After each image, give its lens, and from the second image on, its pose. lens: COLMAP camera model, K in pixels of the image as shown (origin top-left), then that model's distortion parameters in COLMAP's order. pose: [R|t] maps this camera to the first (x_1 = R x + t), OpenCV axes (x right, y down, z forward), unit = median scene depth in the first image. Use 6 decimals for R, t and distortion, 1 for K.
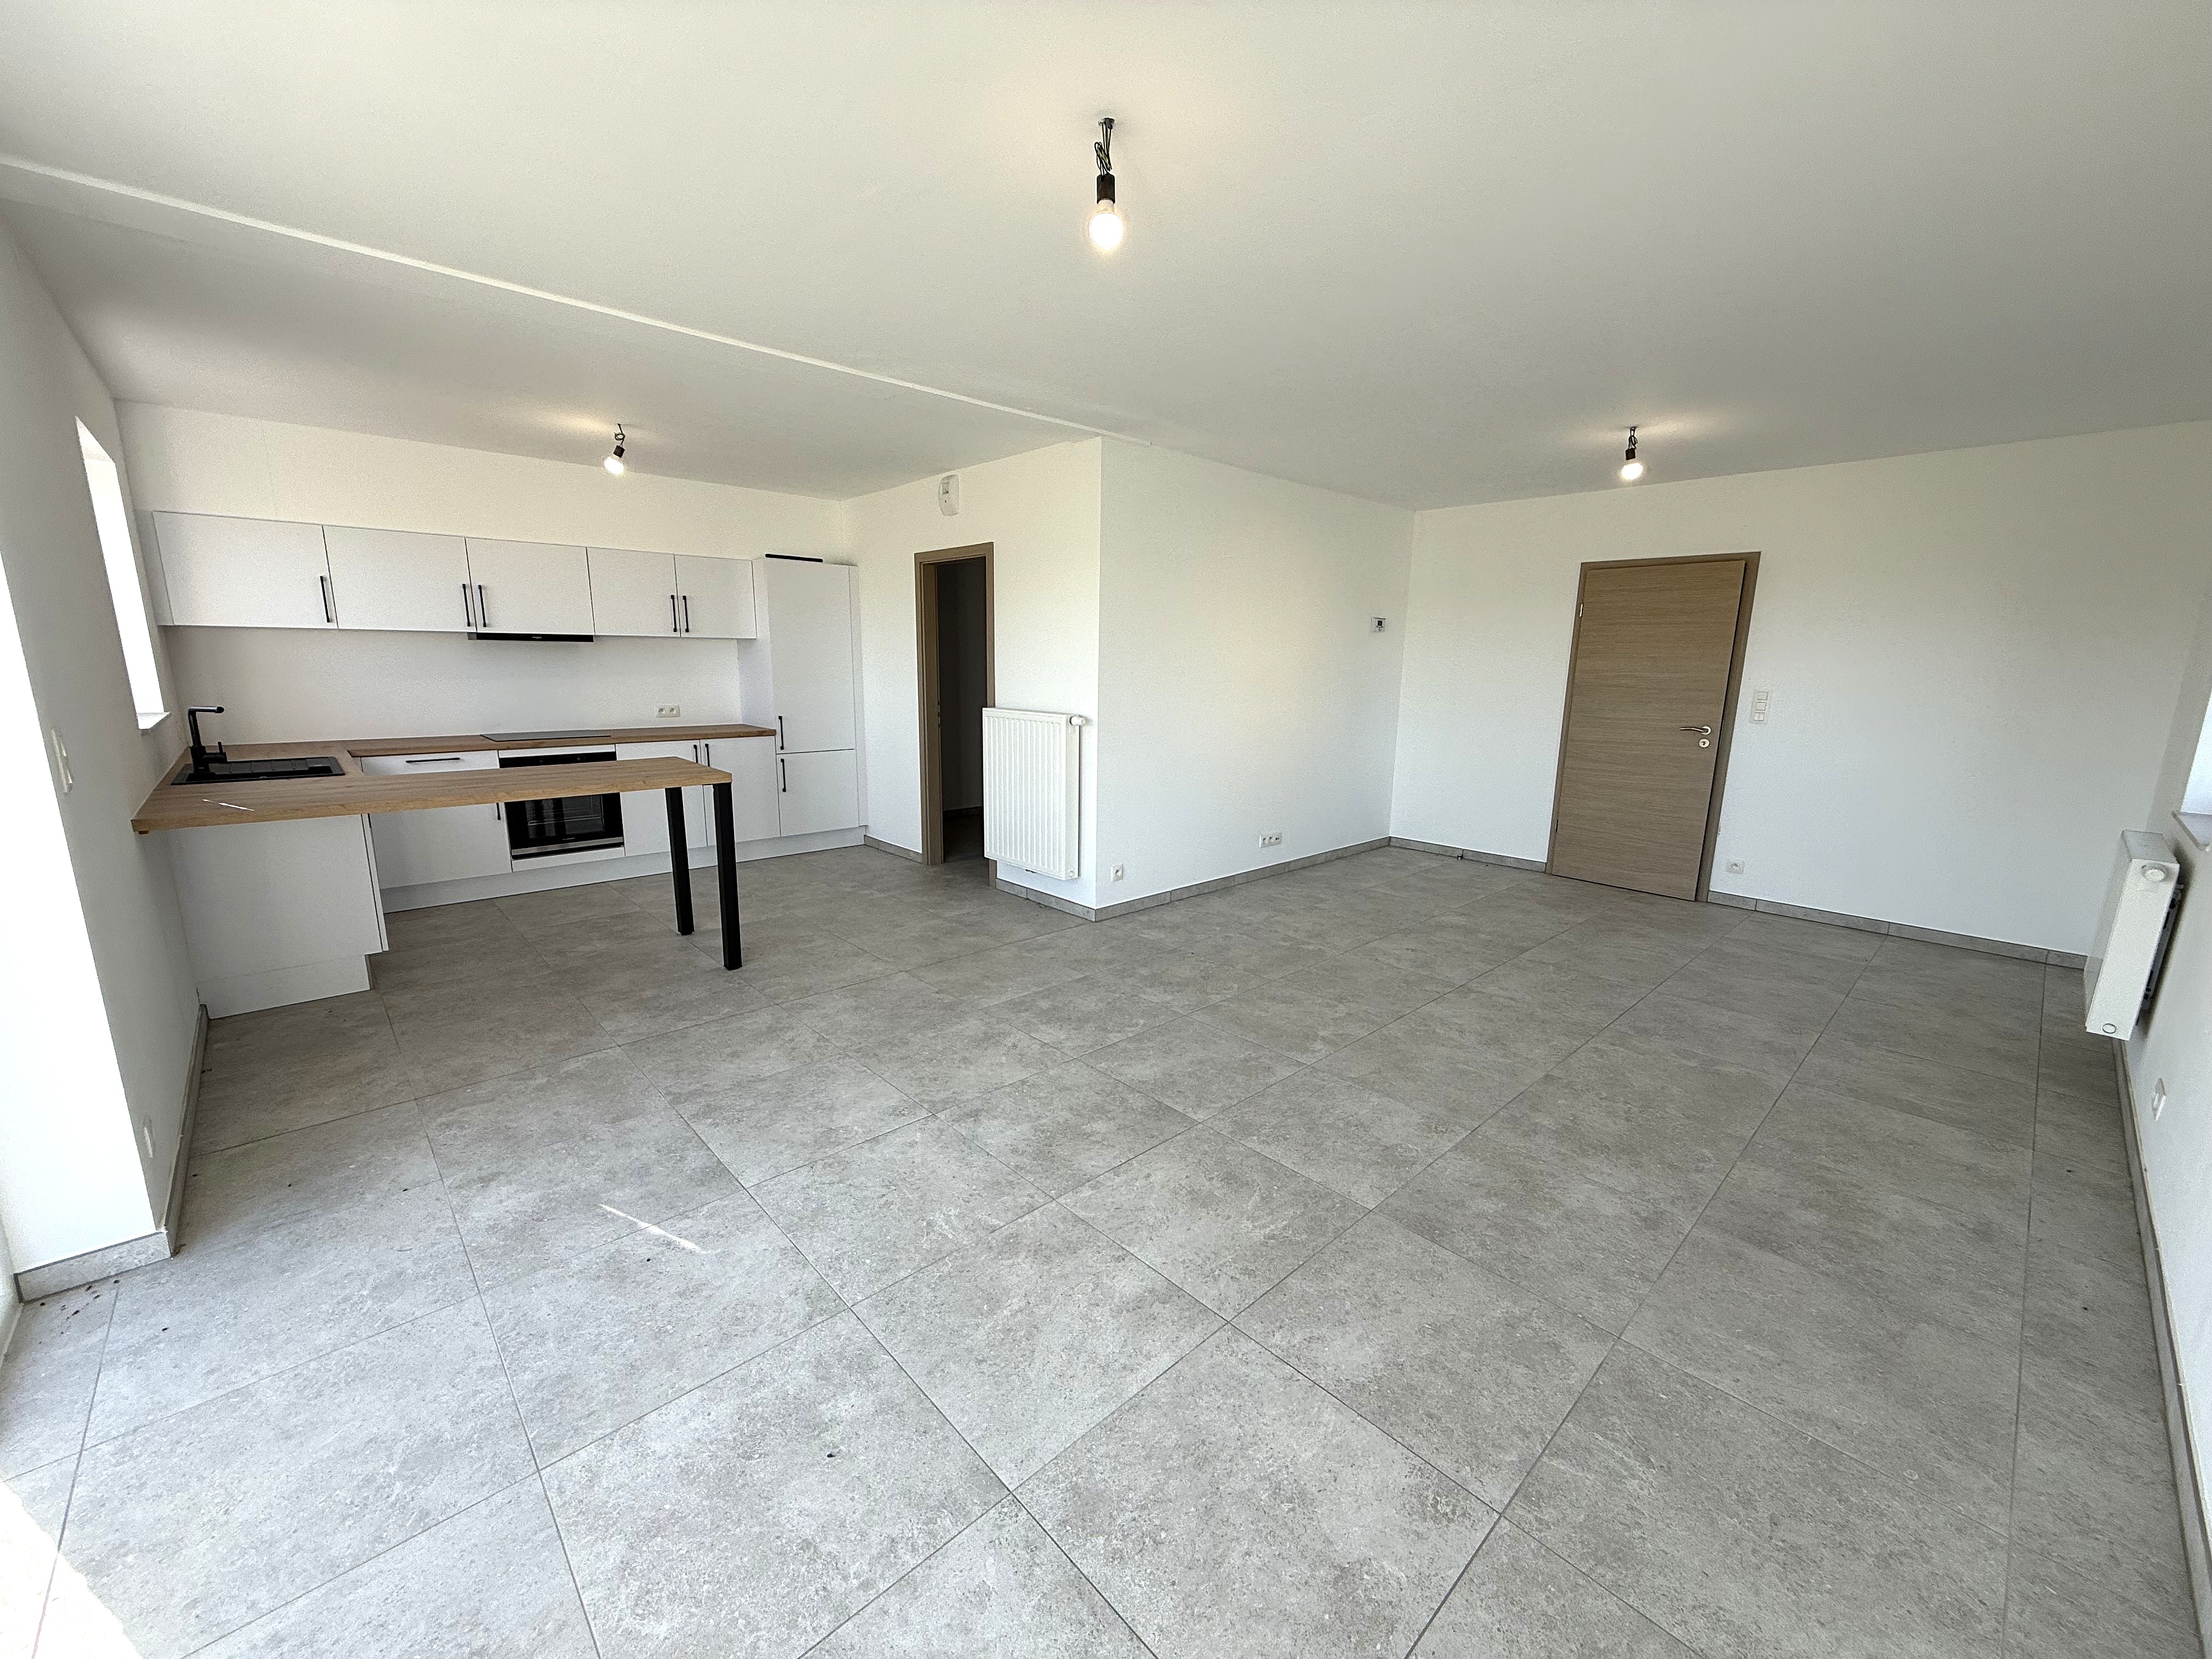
lens RADIAL K [[868.6, 0, 1104.5], [0, 868.6, 824.8], [0, 0, 1]] dist [0.001256, -0.000078]
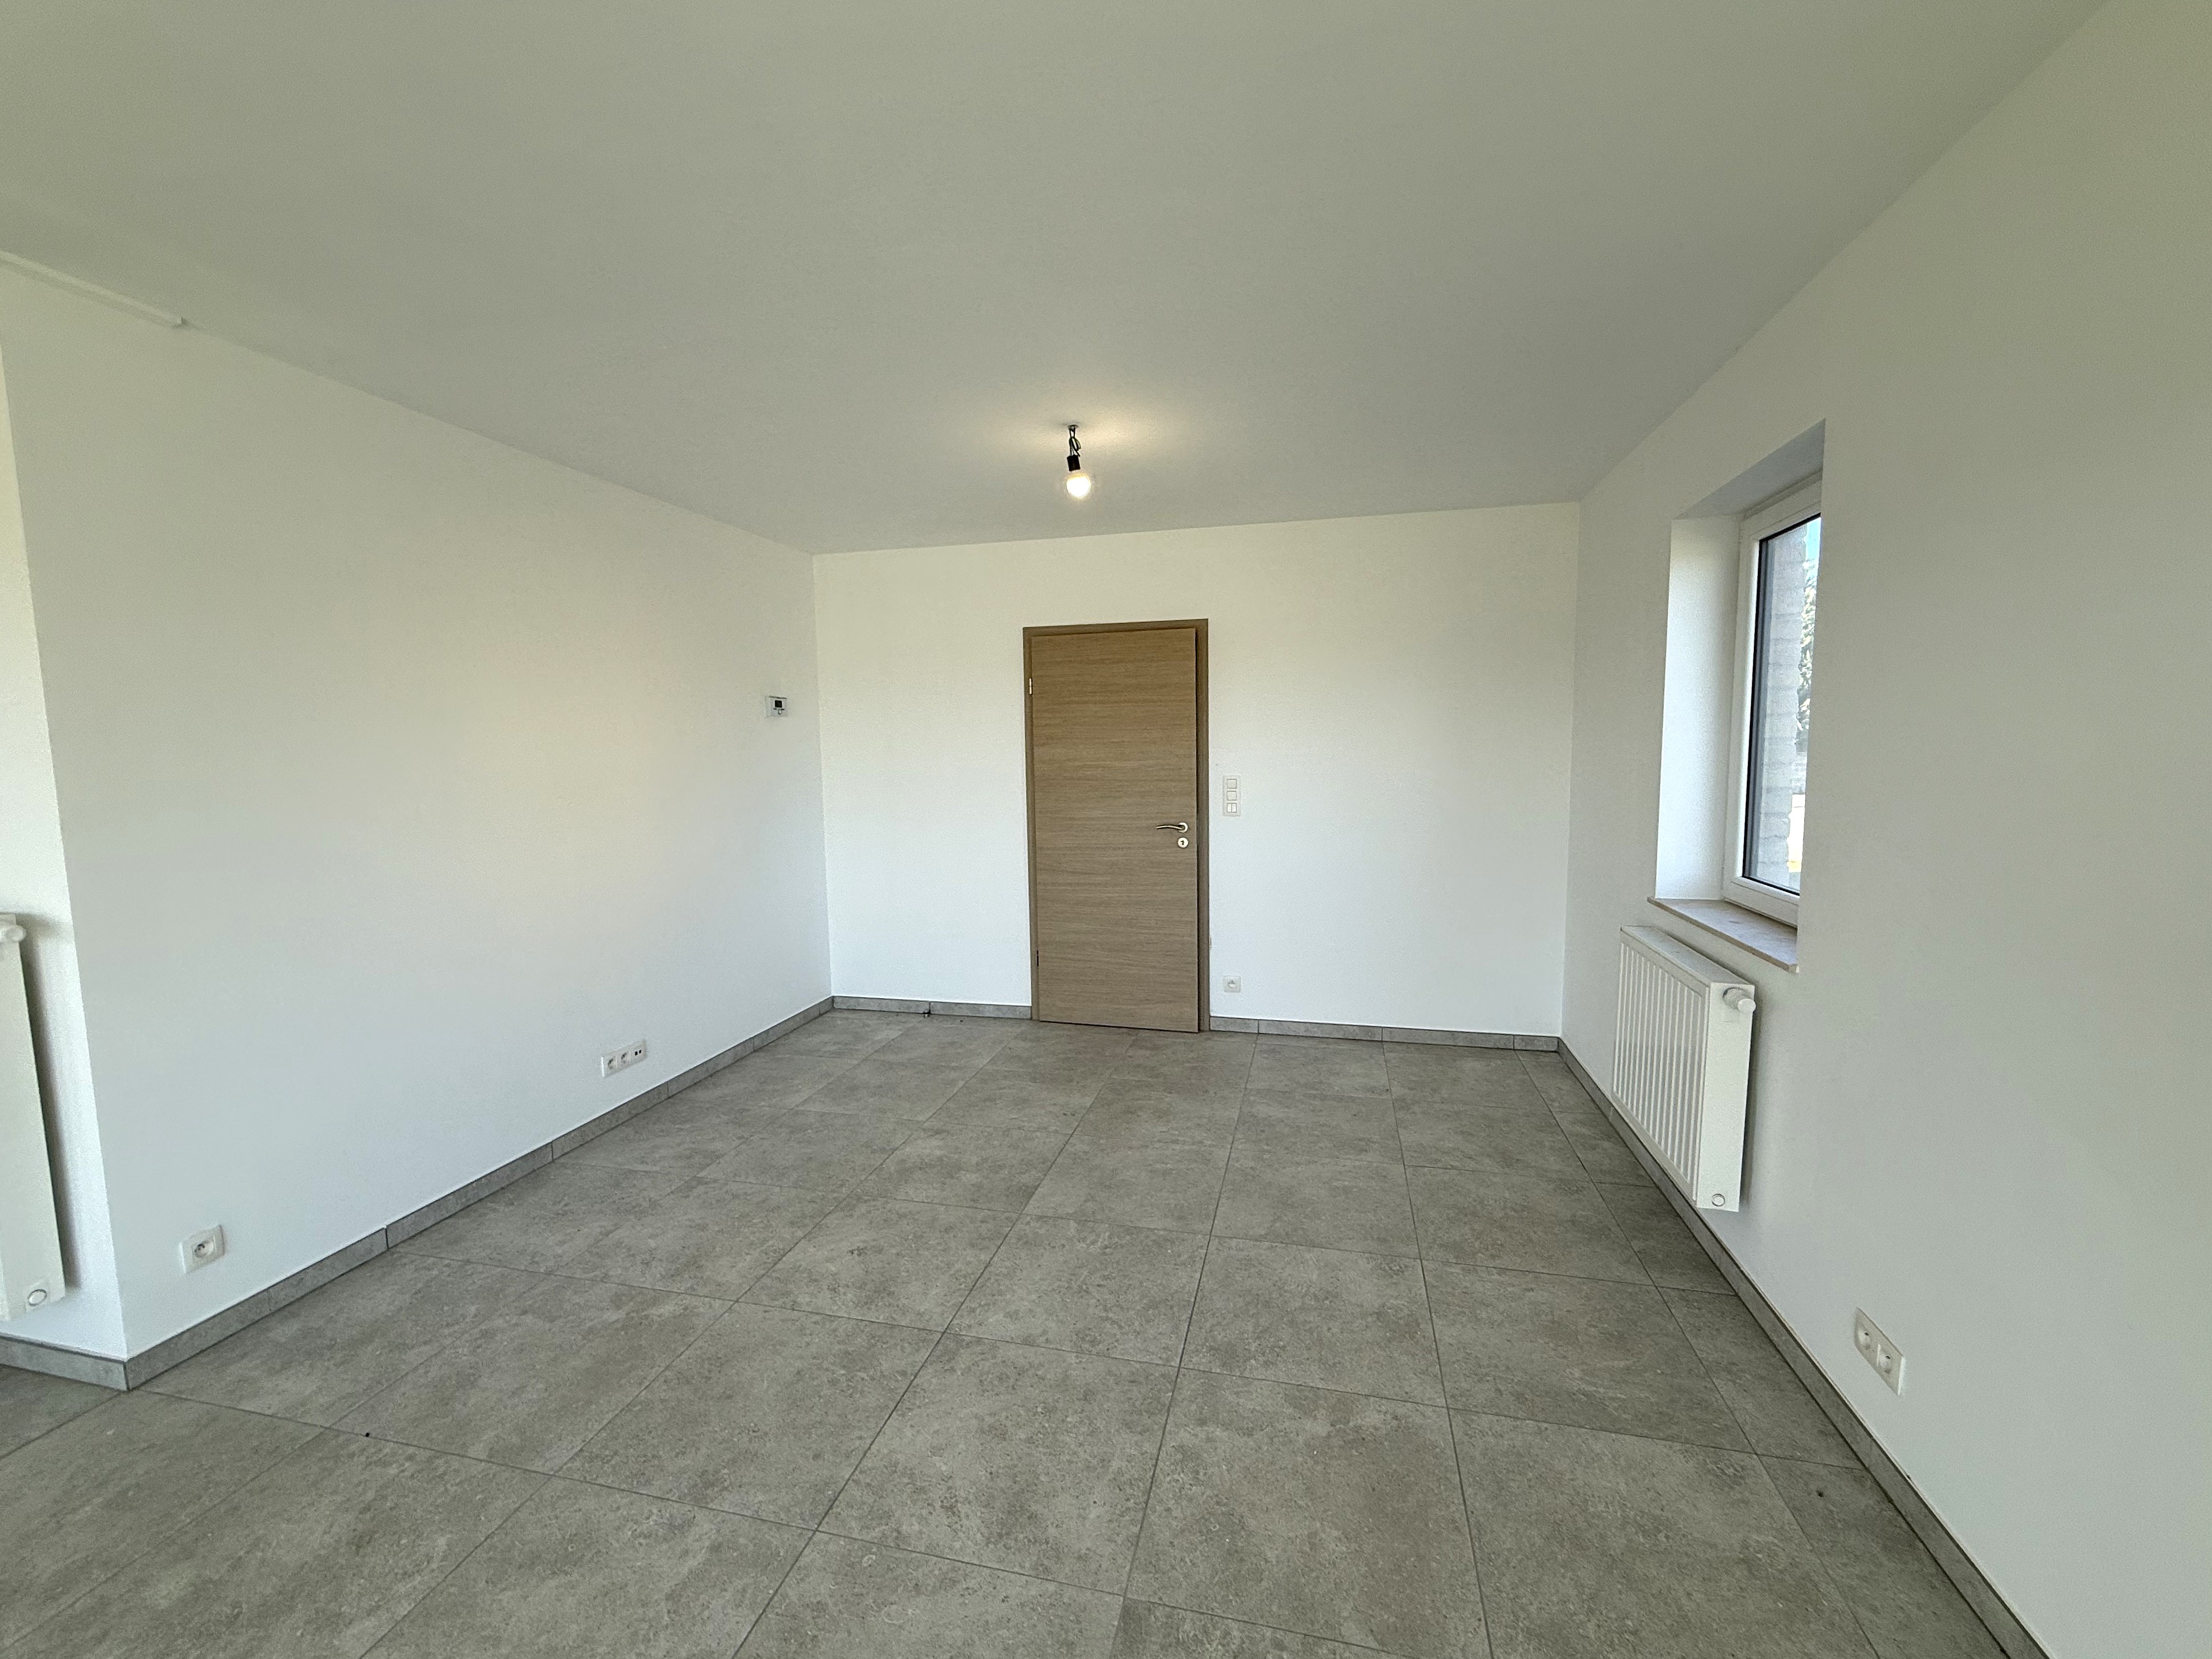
lens RADIAL K [[893.5, 0, 1106.0], [0, 893.5, 829.5], [0, 0, 1]] dist [-0.000851, 0.000034]
pose [[0.829944, -0.079857, 0.552101, 0.165872], [0.133215, 0.989439, -0.057139, -0.070558], [-0.541707, 0.120970, 0.831817, 0.343746]]
